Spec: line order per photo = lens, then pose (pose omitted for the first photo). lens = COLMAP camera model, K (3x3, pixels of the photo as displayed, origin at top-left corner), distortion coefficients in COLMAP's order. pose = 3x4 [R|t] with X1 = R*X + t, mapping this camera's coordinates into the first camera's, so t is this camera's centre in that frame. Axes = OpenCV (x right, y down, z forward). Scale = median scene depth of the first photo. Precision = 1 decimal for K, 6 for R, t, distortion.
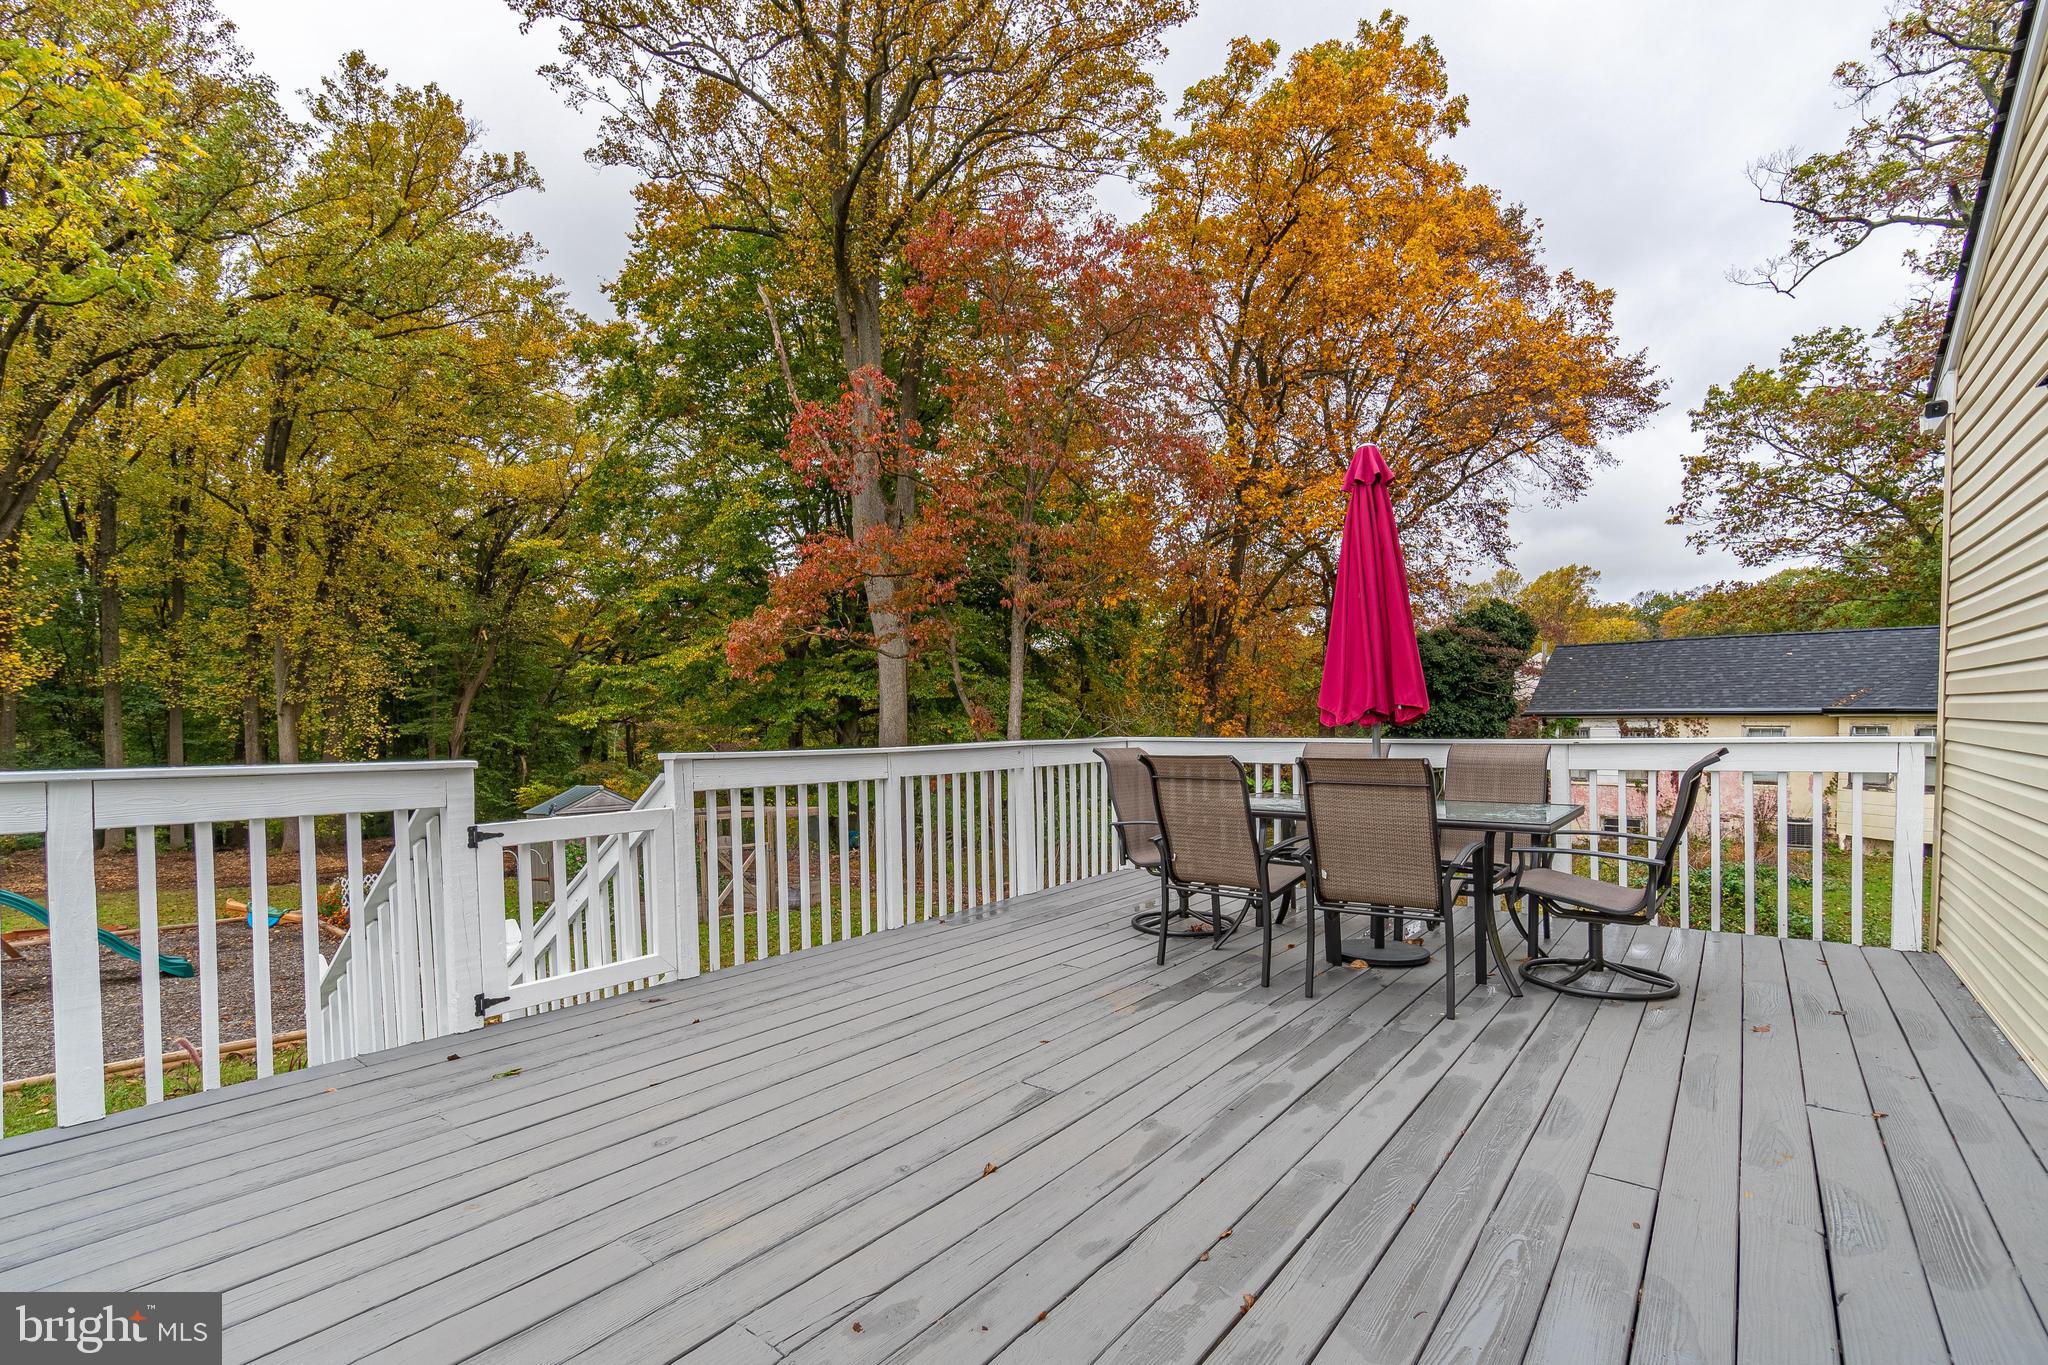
lens RADIAL K [[911.9, 0, 1017.6], [0, 911.9, 742.0], [0, 0, 1]] dist [0.003094, -0.000698]
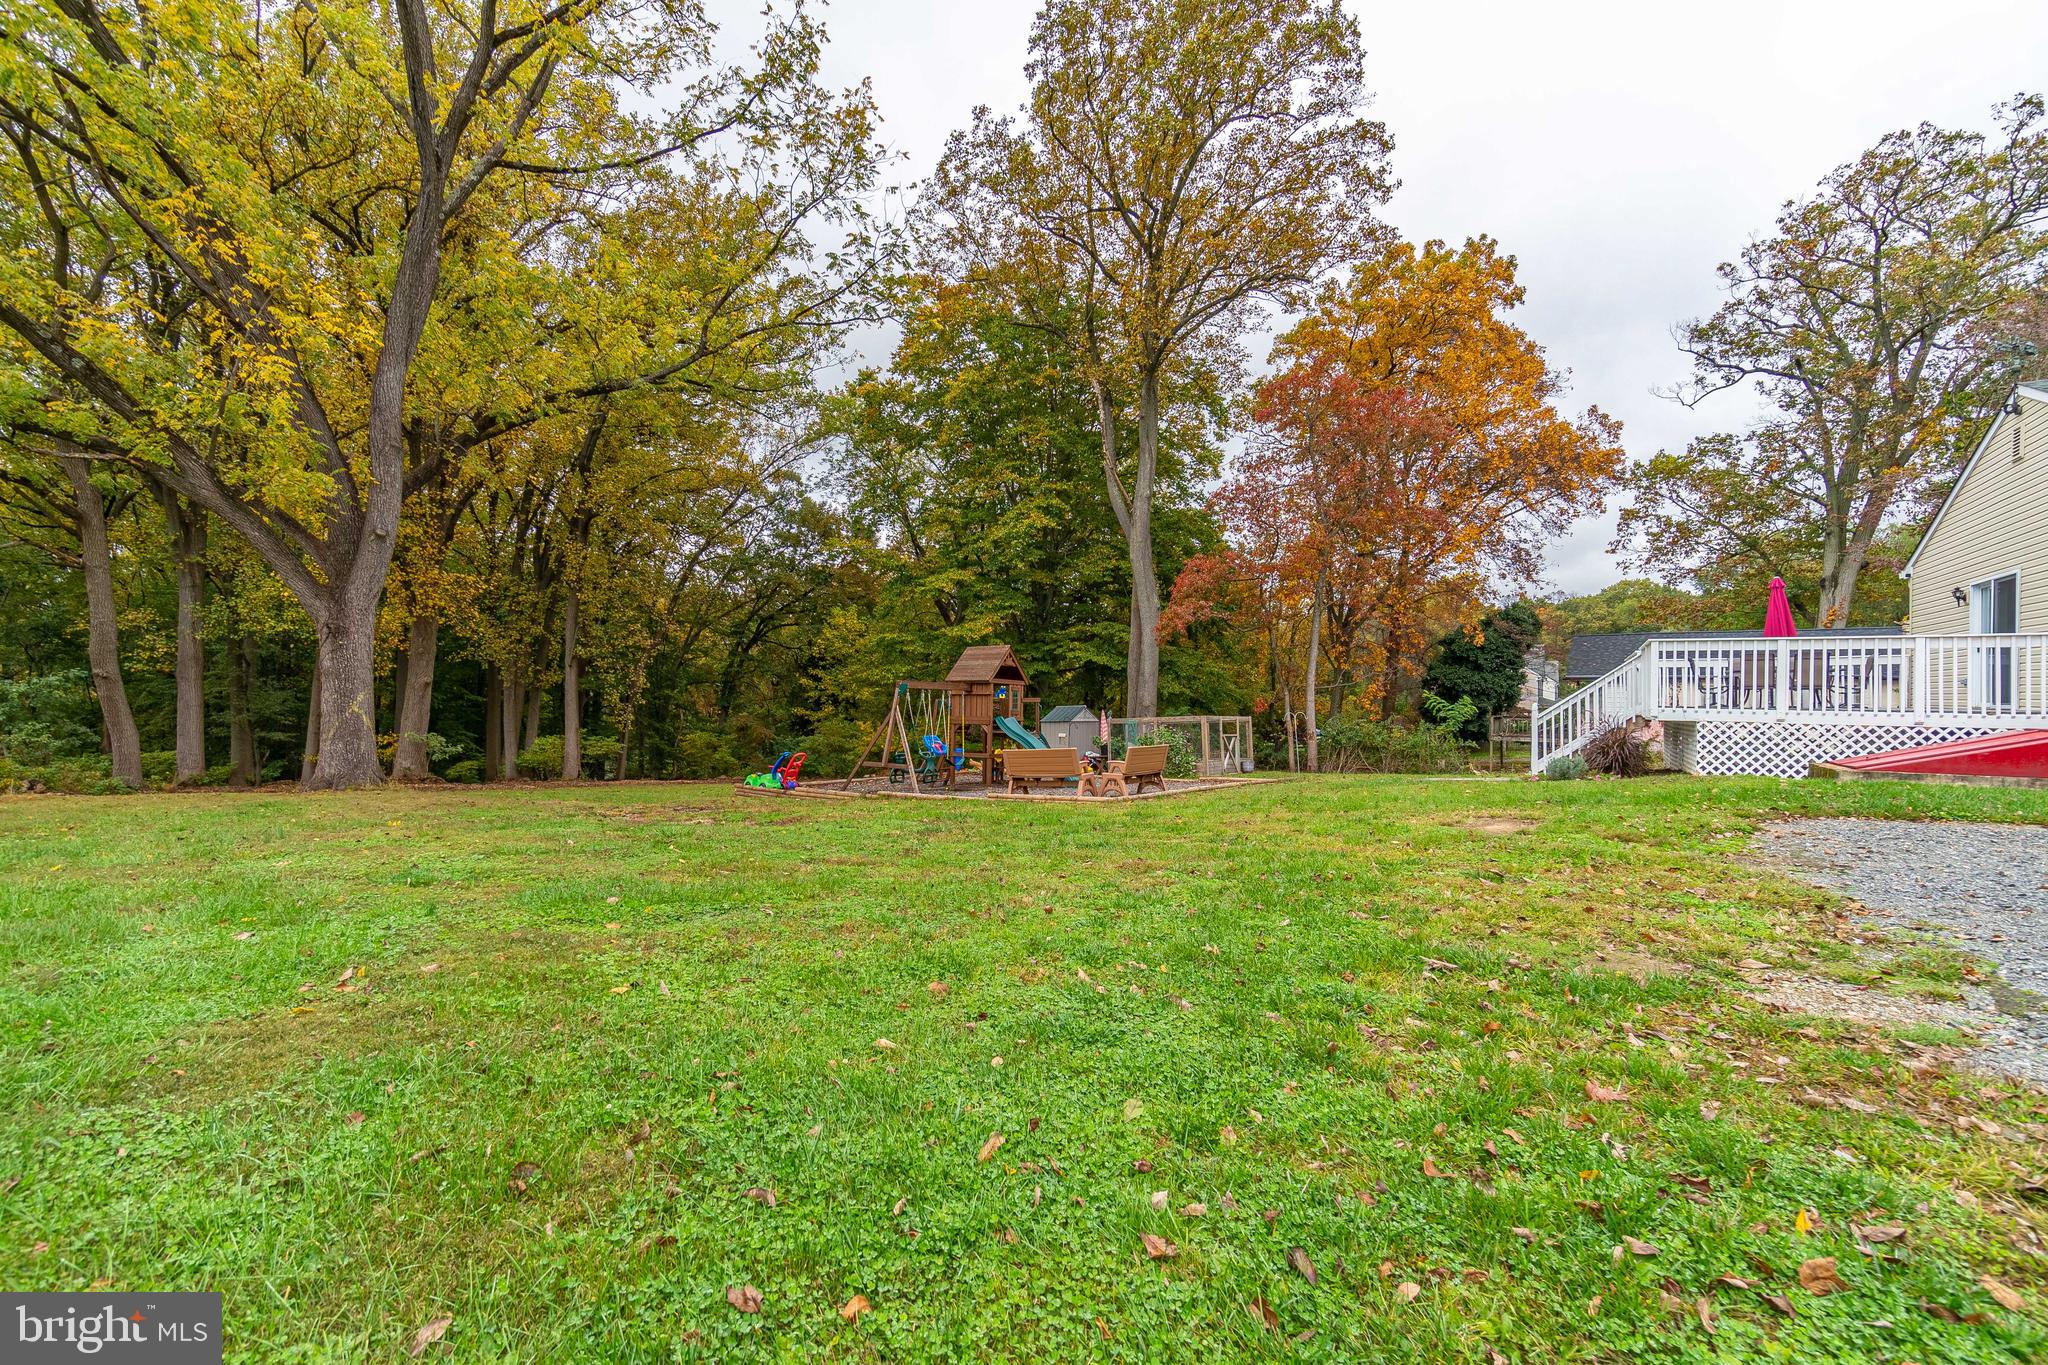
lens RADIAL K [[884.4, 0, 1027.4], [0, 884.4, 691.6], [0, 0, 1]] dist [-0.001513, 0.000037]
pose [[0.992364, 0.018118, 0.122007, -0.440046], [-0.014168, 0.999349, -0.033167, 0.045045], [-0.122529, 0.031185, 0.991975, -0.317189]]
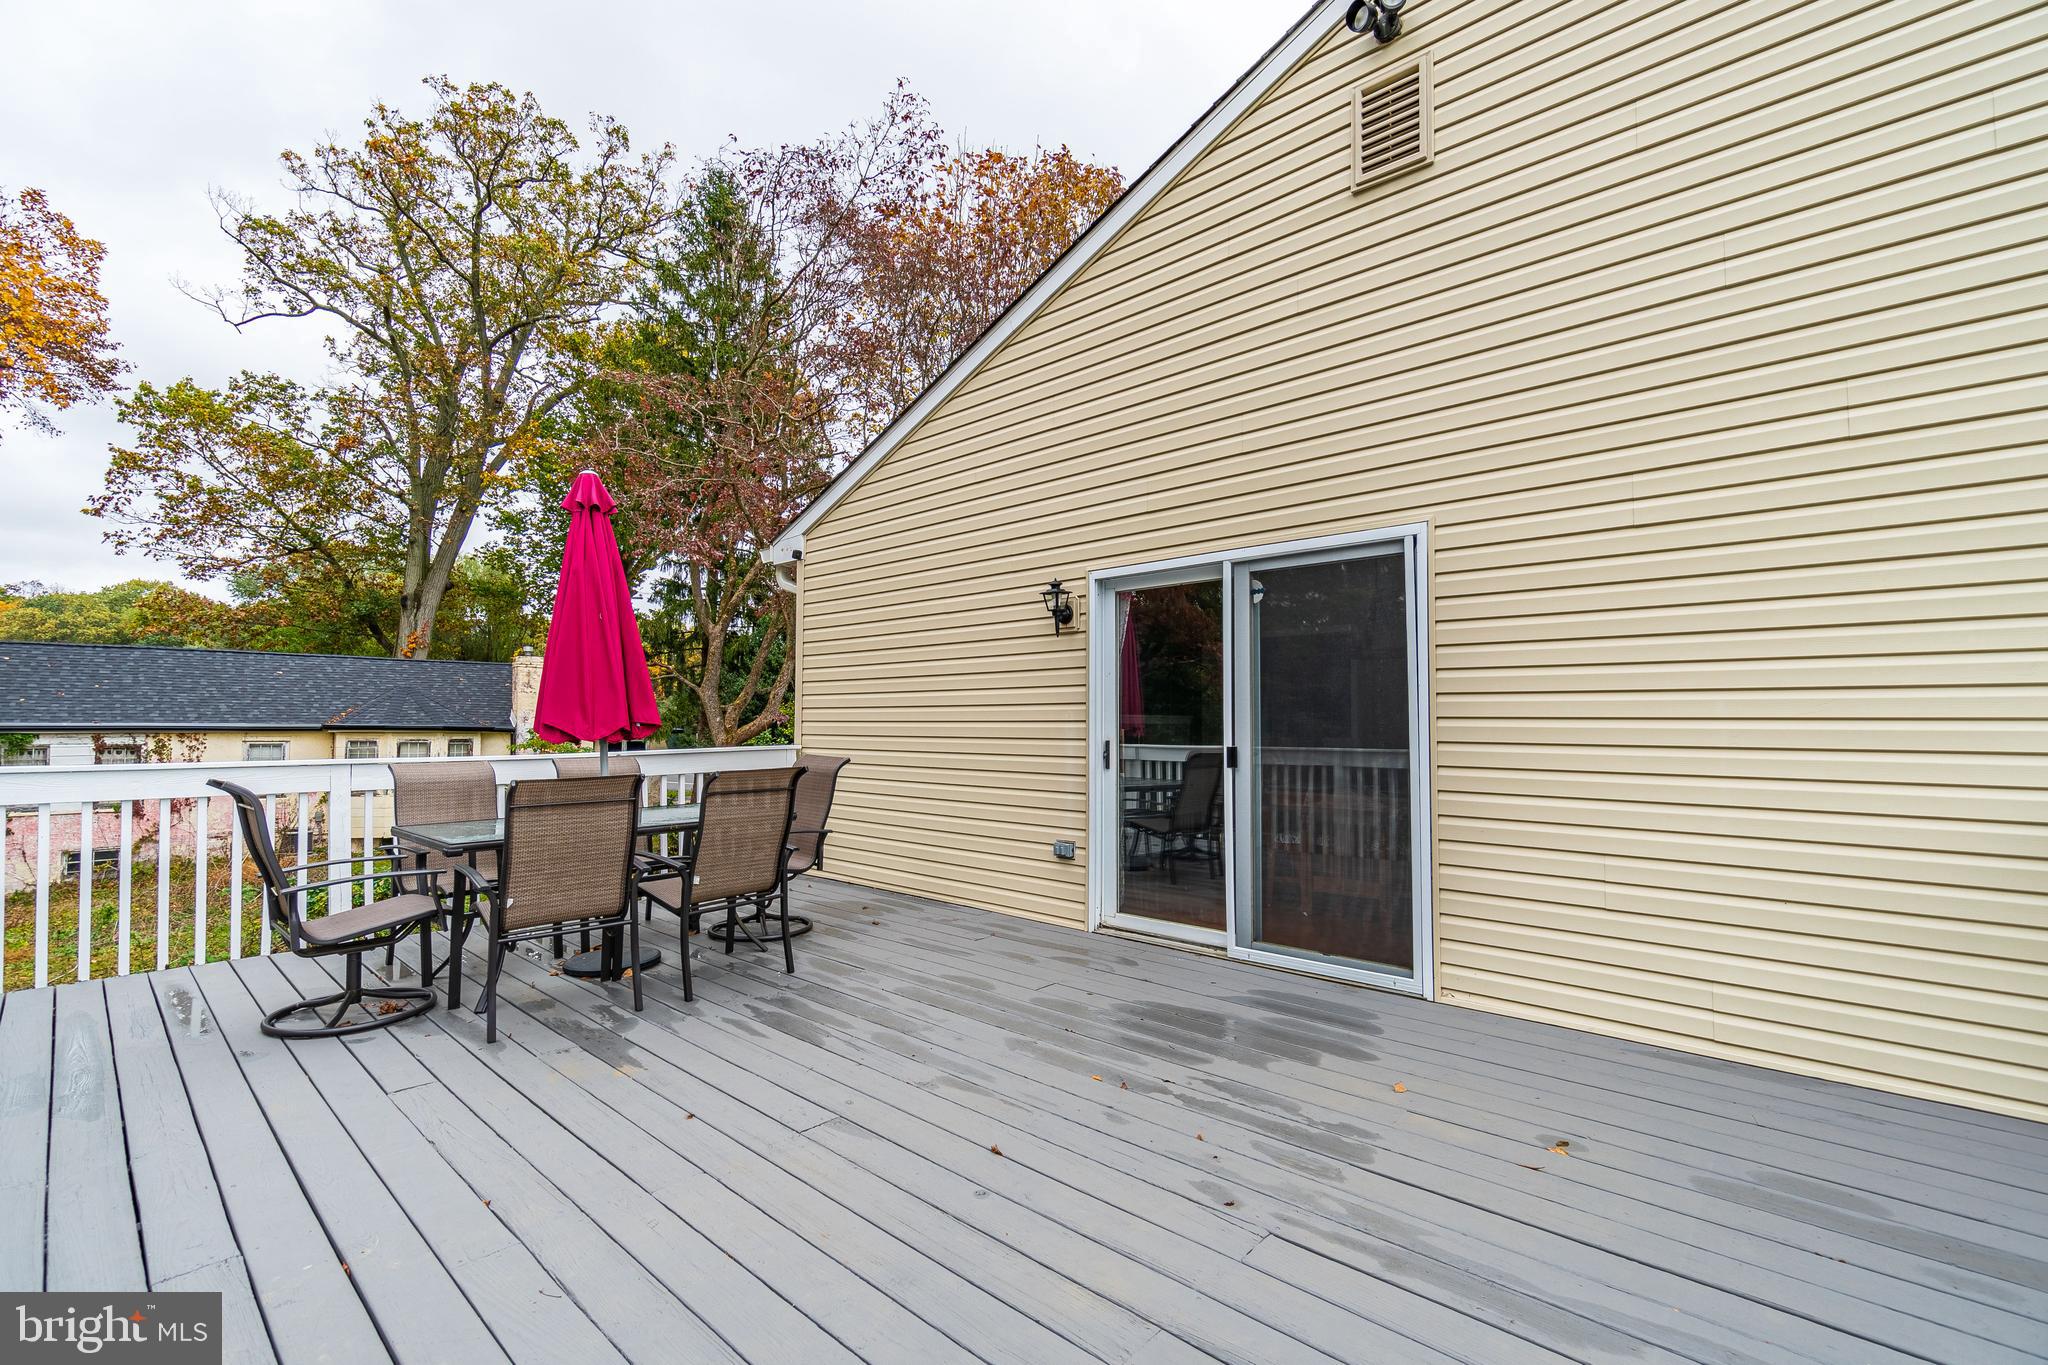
lens RADIAL K [[882.4, 0, 1007.7], [0, 882.4, 686.6], [0, 0, 1]] dist [-0.001383, 0.000161]
pose [[0.074898, 0.052417, 0.995813, -0.078021], [0.026953, 0.998146, -0.054567, -0.001474], [-0.996827, 0.030927, 0.073346, 0.063744]]
